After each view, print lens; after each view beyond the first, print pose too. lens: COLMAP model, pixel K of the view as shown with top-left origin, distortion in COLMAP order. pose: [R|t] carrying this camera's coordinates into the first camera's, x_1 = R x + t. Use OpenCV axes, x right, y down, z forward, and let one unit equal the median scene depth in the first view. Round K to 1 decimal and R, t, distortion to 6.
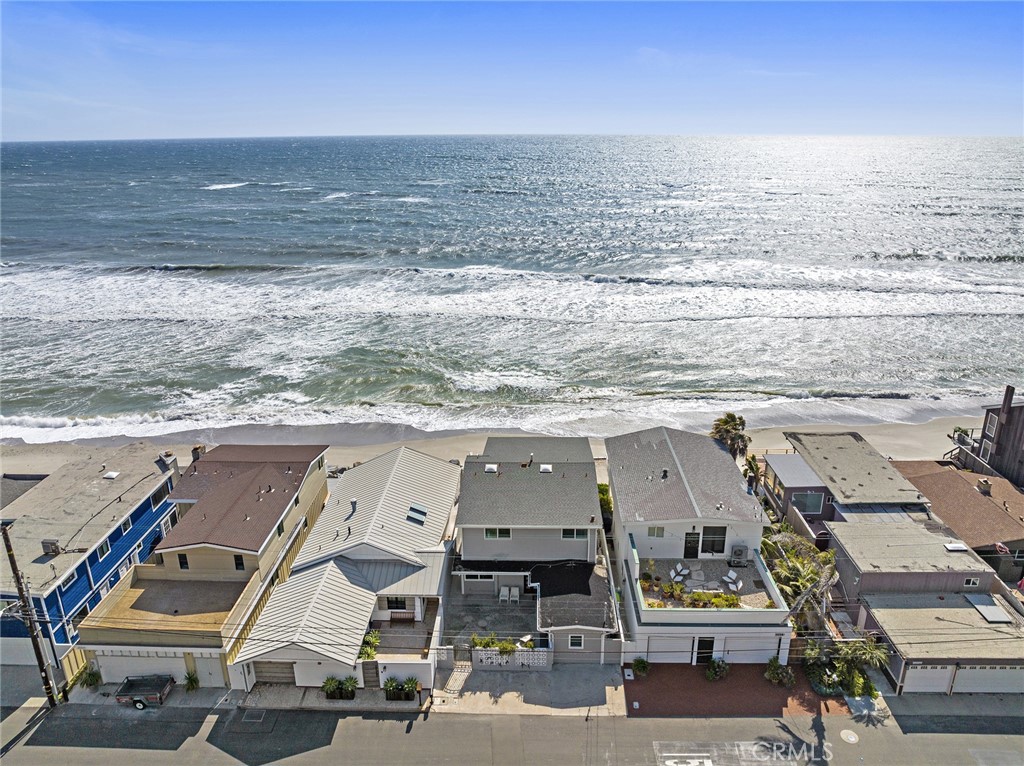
lens RADIAL K [[730.4, 0, 512.0], [0, 730.4, 383.0], [0, 0, 1]] dist [-0.014348, -0.053407]
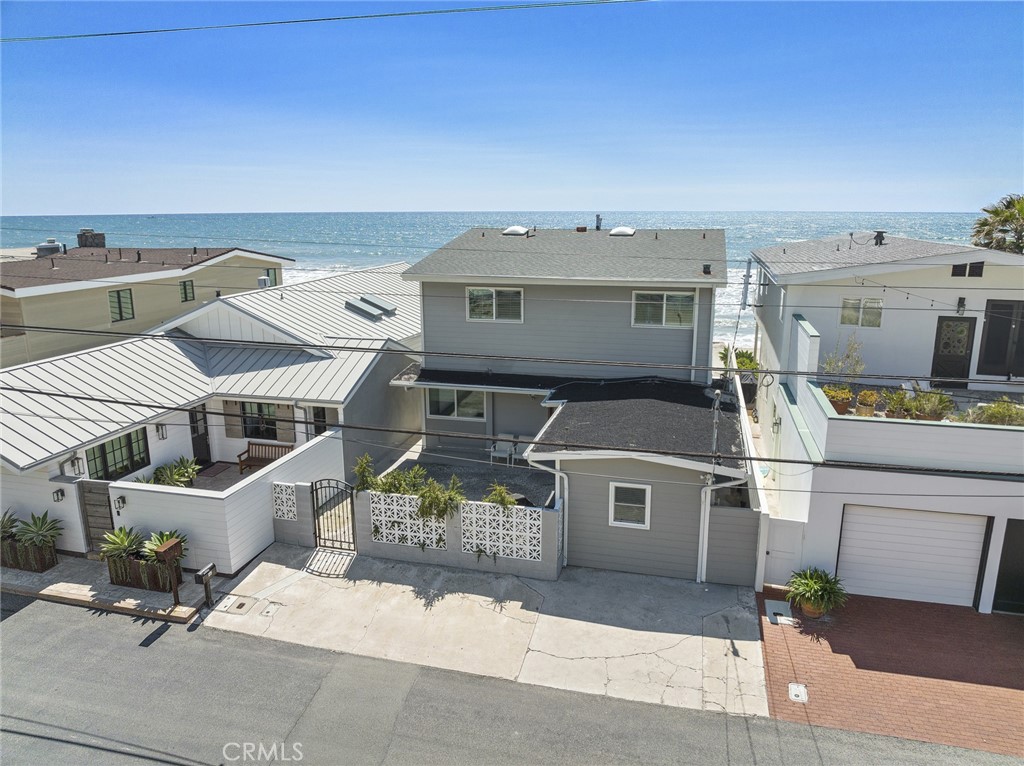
lens RADIAL K [[721.3, 0, 512.0], [0, 721.3, 383.0], [0, 0, 1]] dist [-0.034745, -0.001032]
pose [[0.974826, 0.057820, -0.215340, 0.101359], [-0.078494, 0.992959, -0.088720, 0.320585], [0.208694, 0.103389, 0.972501, 0.614219]]
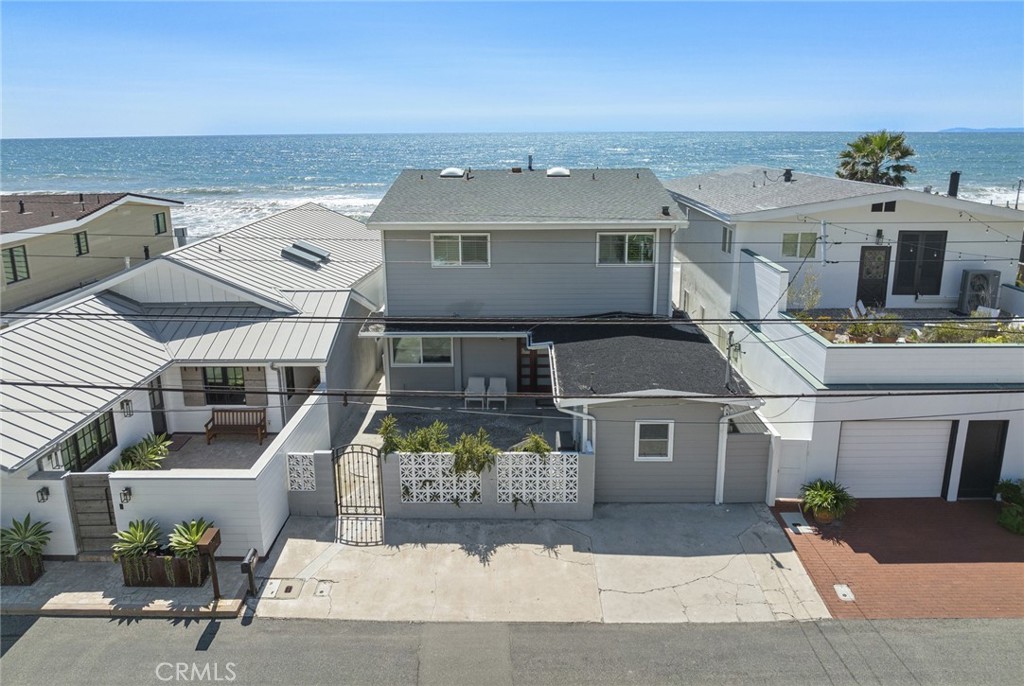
lens RADIAL K [[719.9, 0, 513.0], [0, 719.9, 305.5], [0, 0, 1]] dist [-0.038905, 0.005904]
pose [[0.999847, -0.001660, 0.017392, 0.006628], [0.003338, 0.995290, -0.096885, 0.310320], [-0.017149, 0.096928, 0.995144, 0.596148]]
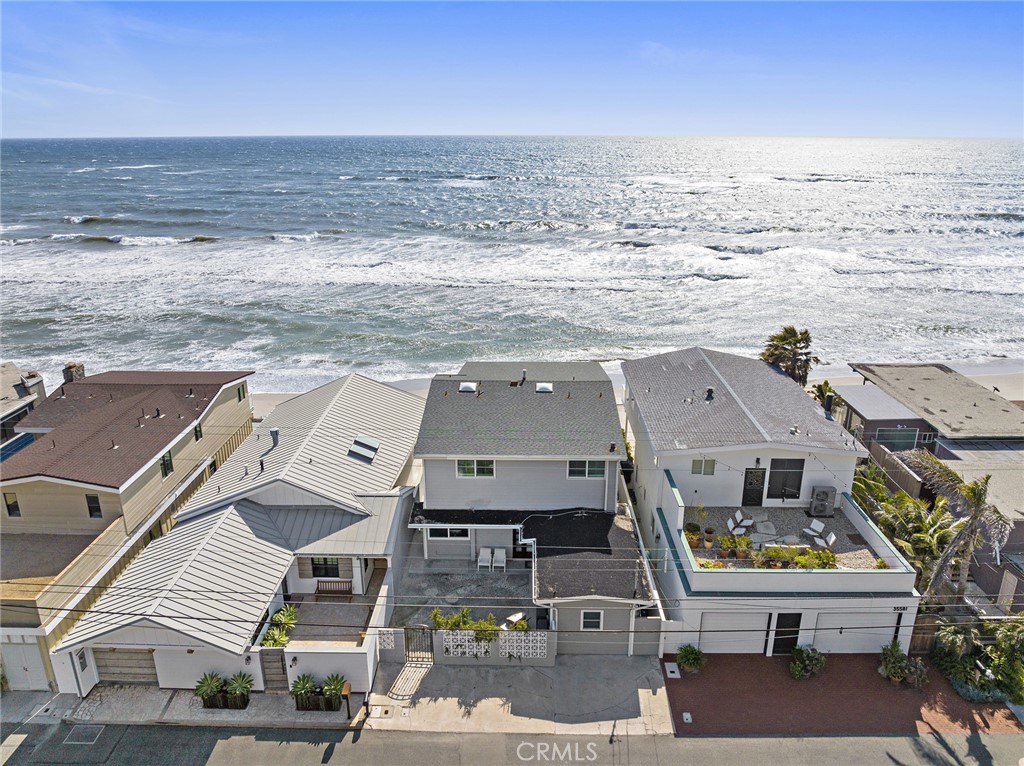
lens RADIAL K [[742.6, 0, 512.0], [0, 742.6, 383.0], [0, 0, 1]] dist [-0.036378, 0.002704]
pose [[0.999901, 0.004330, 0.013368, 0.006011], [-0.004215, 0.999954, -0.008594, 0.141708], [-0.013405, 0.008537, 0.999874, 0.321370]]
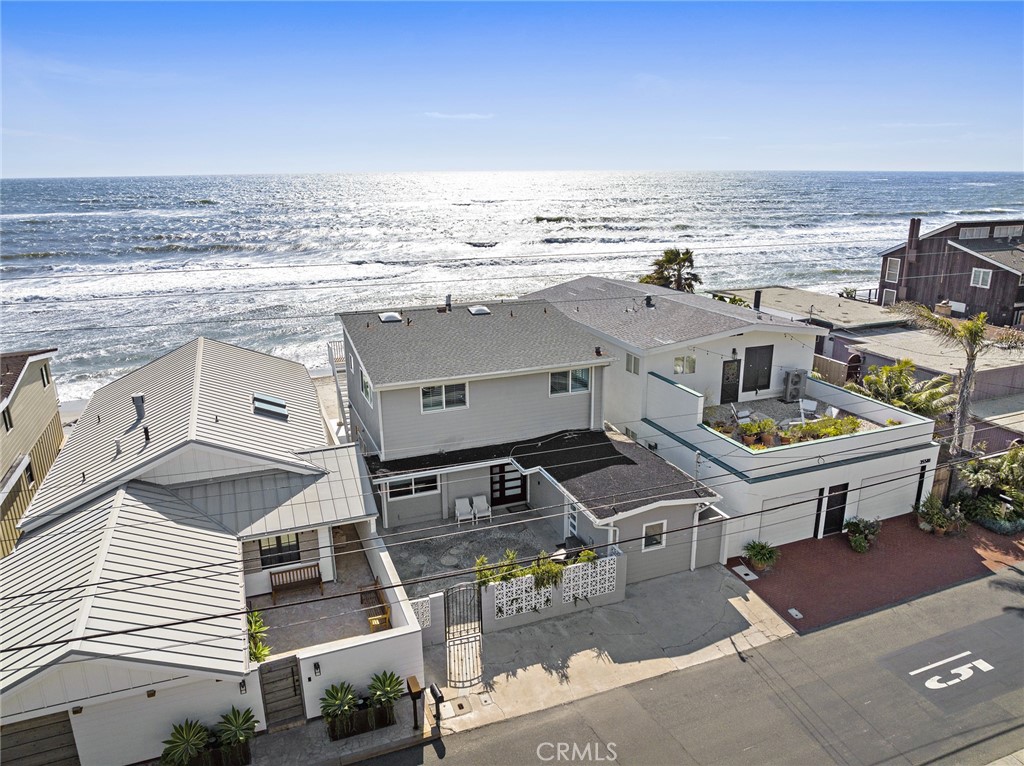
lens RADIAL K [[721.3, 0, 512.0], [0, 721.3, 383.0], [0, 0, 1]] dist [-0.034745, -0.001032]
pose [[0.919299, -0.111012, 0.377580, -0.193921], [0.129514, 0.991290, -0.023883, 0.233183], [-0.371640, 0.070857, 0.925669, 0.516776]]
